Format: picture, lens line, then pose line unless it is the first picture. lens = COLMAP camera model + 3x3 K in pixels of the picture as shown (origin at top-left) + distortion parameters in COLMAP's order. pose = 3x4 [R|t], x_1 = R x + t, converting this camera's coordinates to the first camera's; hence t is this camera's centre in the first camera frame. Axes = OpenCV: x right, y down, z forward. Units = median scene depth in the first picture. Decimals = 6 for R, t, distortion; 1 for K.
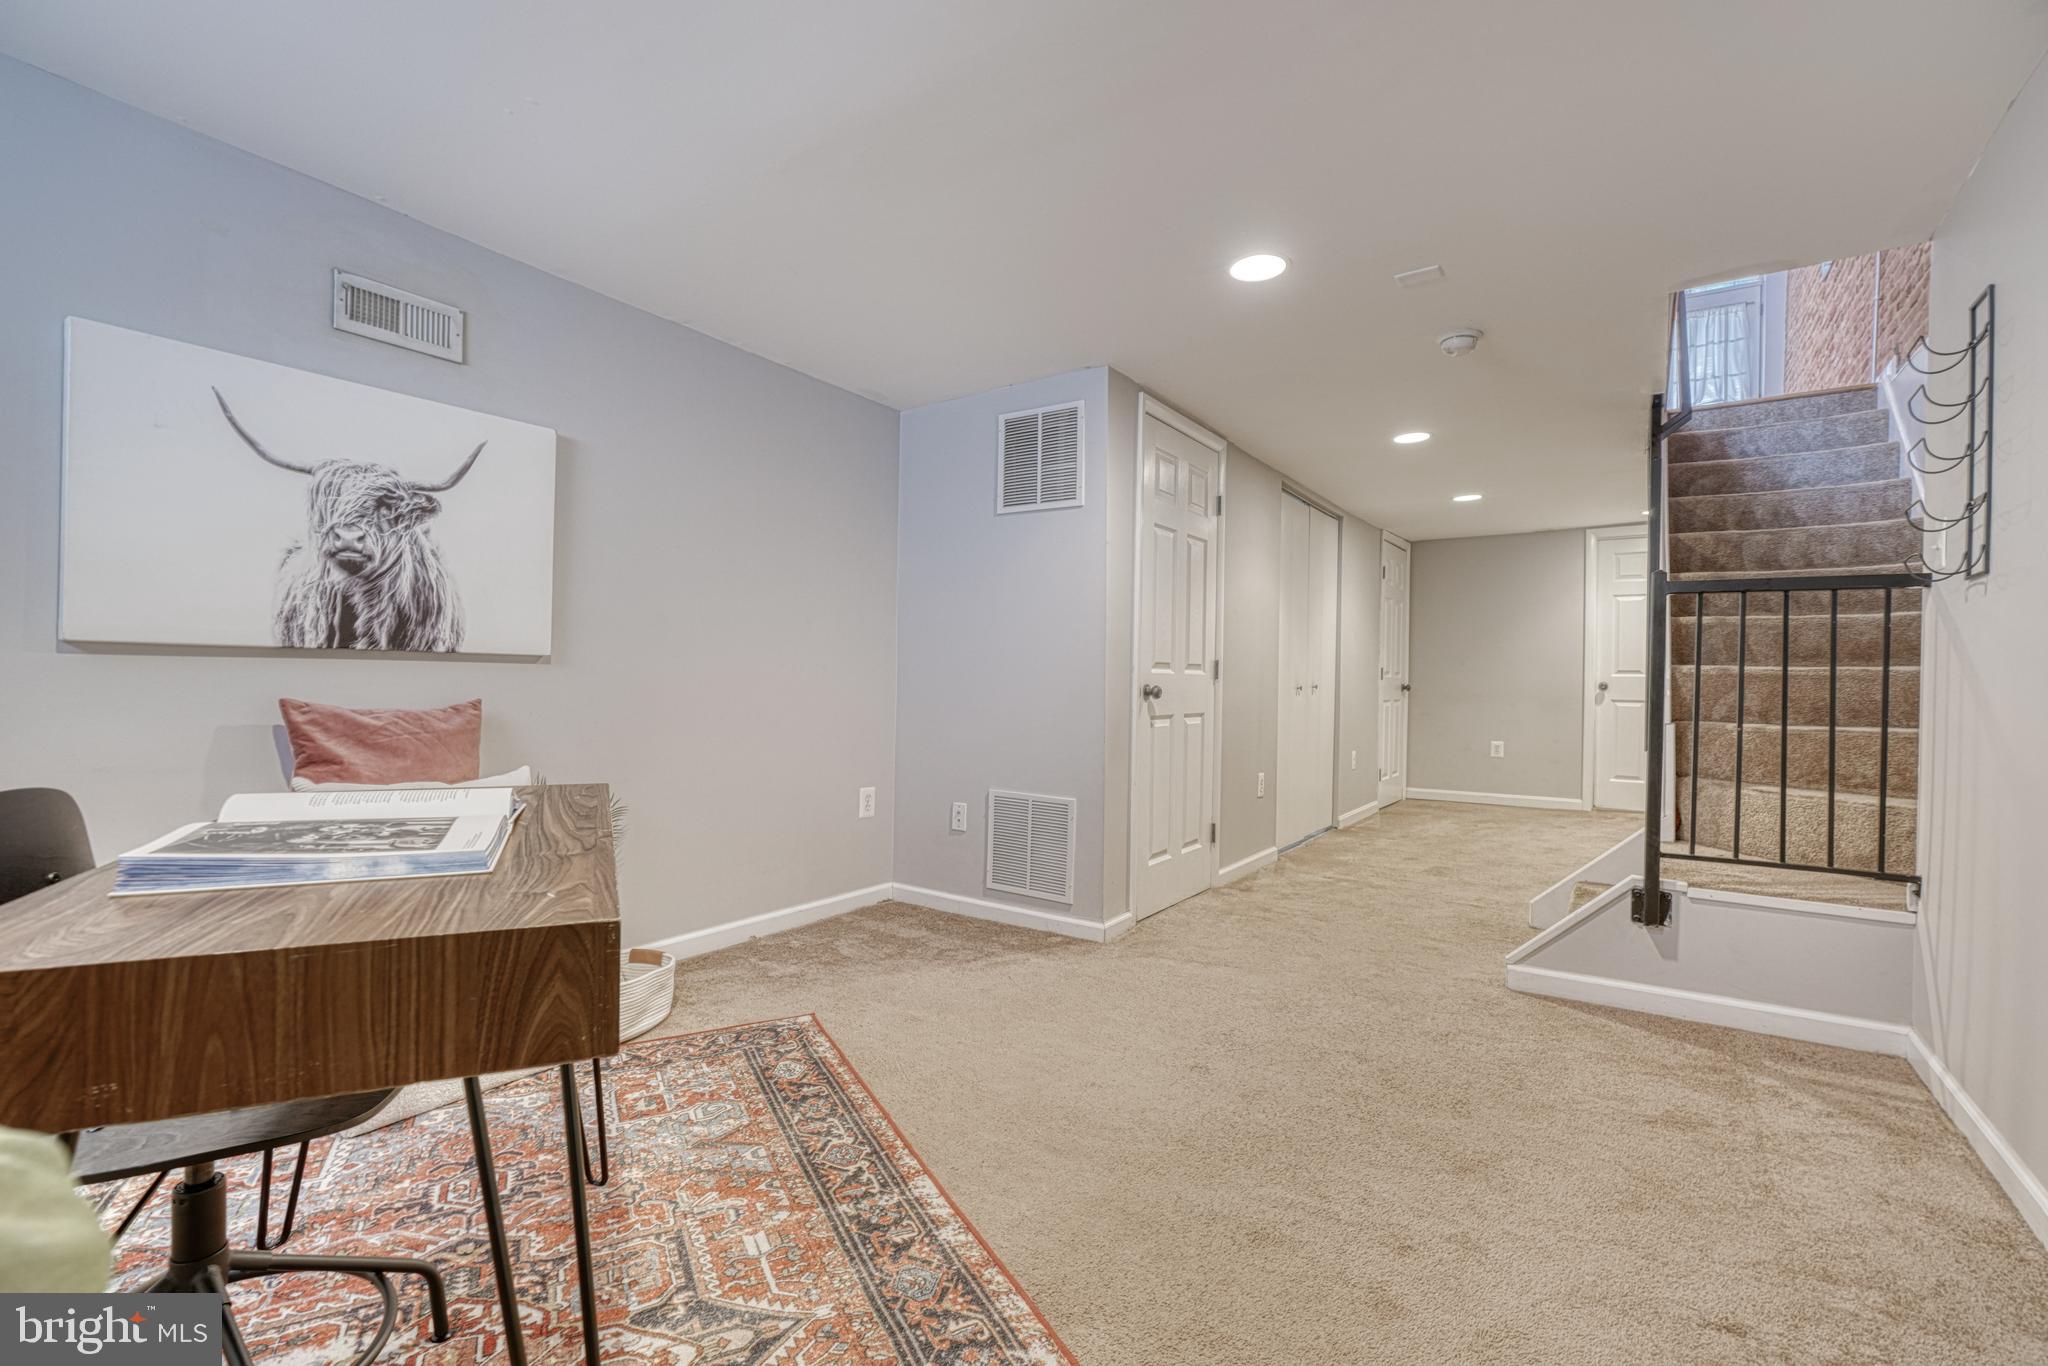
lens RADIAL K [[926.1, 0, 1013.1], [0, 926.1, 676.6], [0, 0, 1]] dist [-0.012142, 0.006203]
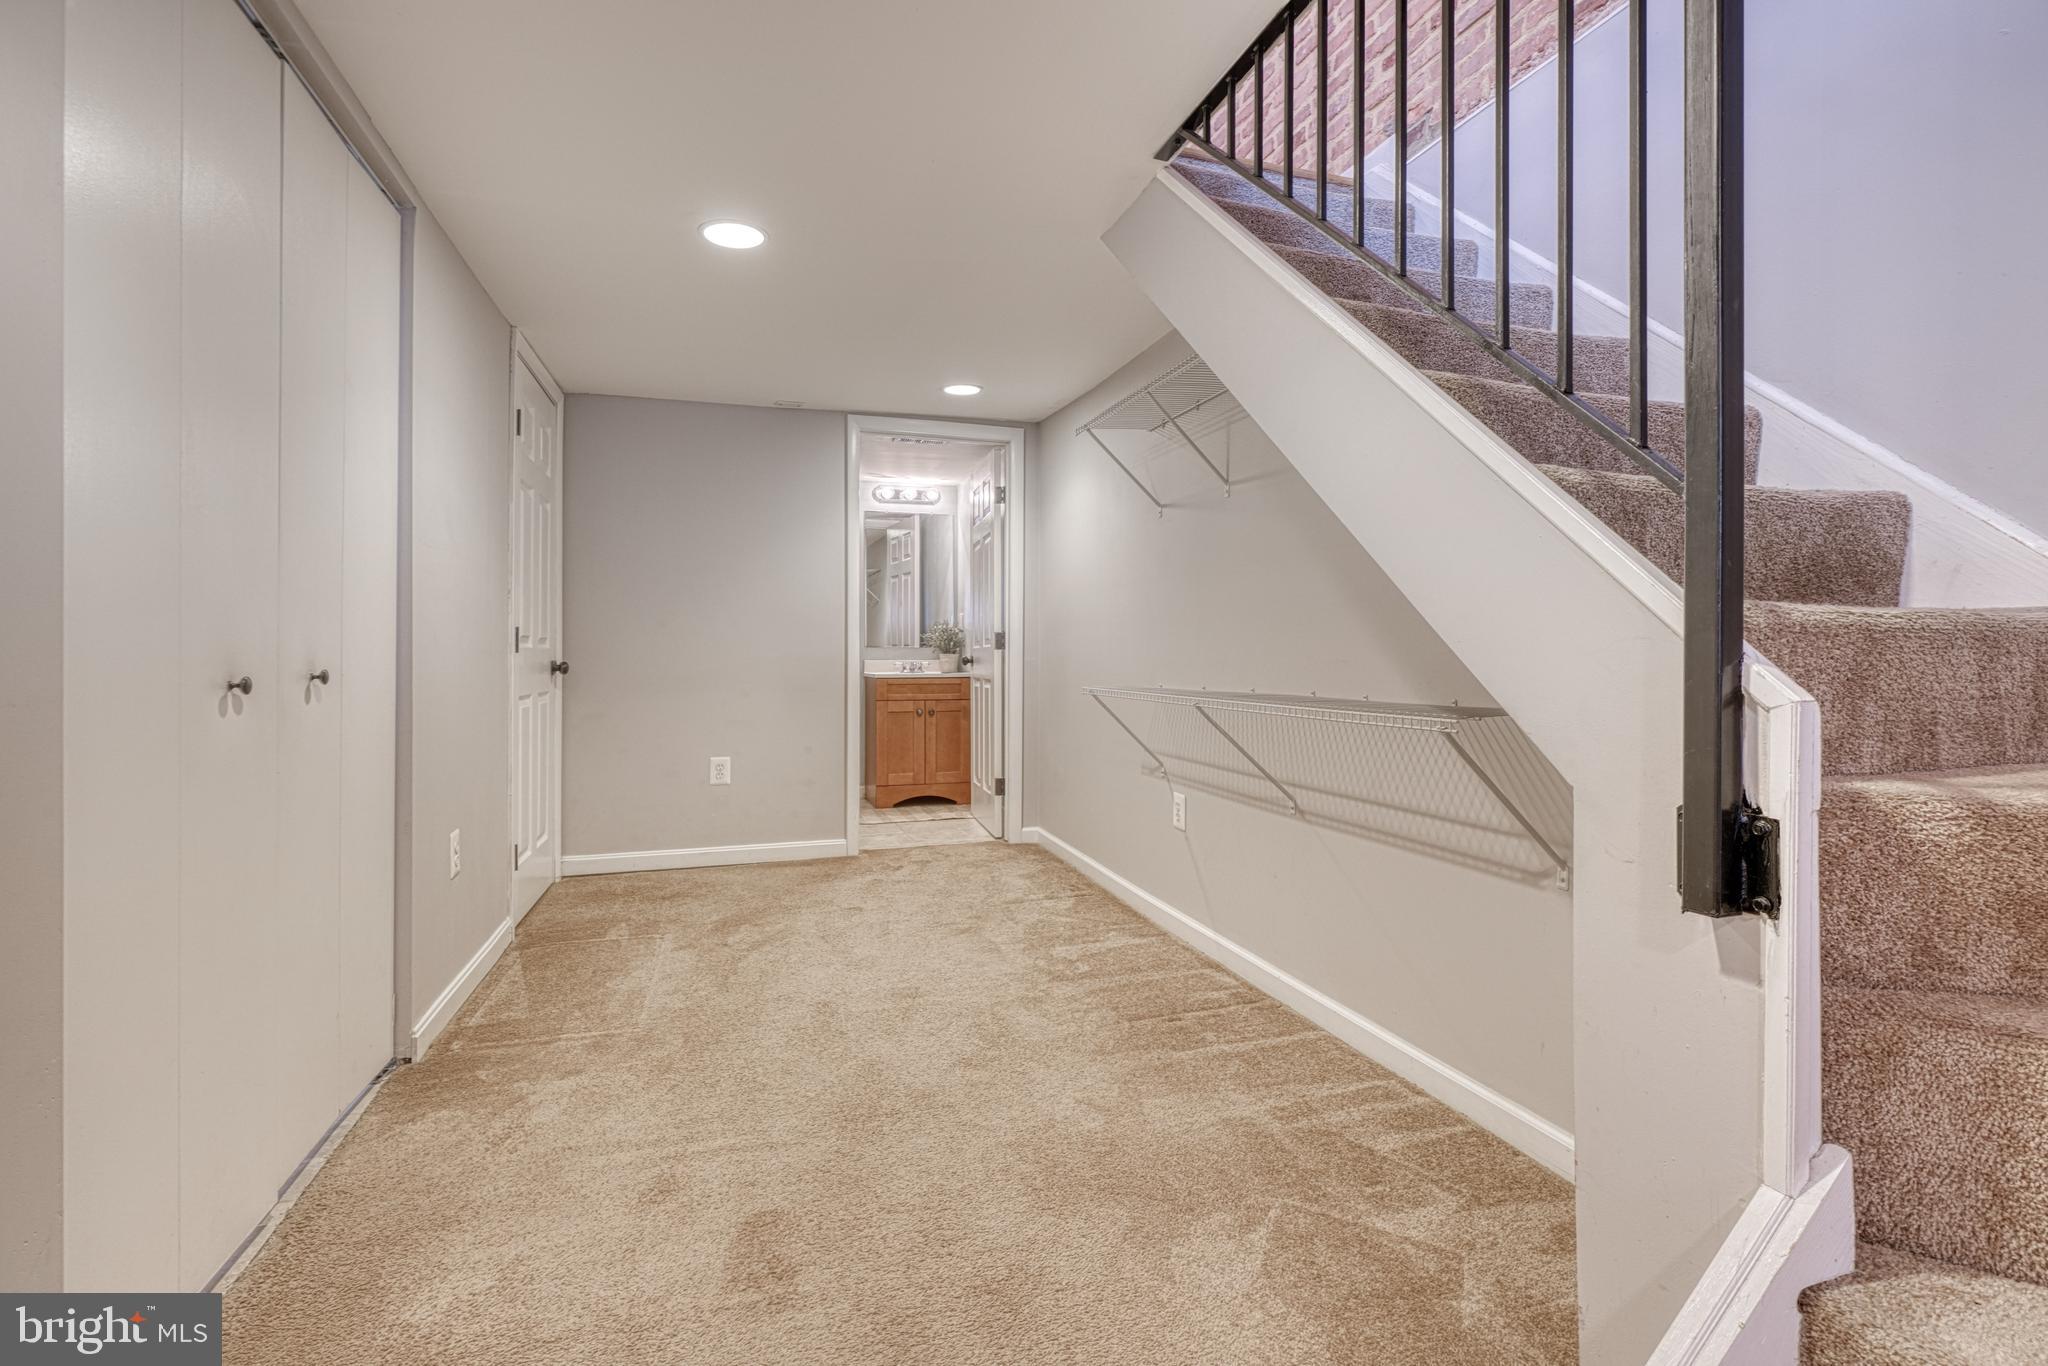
lens RADIAL K [[926.1, 0, 1021.6], [0, 926.1, 662.7], [0, 0, 1]] dist [-0.012142, 0.006203]
pose [[0.610286, -0.015387, 0.792032, 0.180905], [0.004327, 0.999861, 0.016091, 0.002253], [-0.792170, -0.006393, 0.610267, 0.501001]]
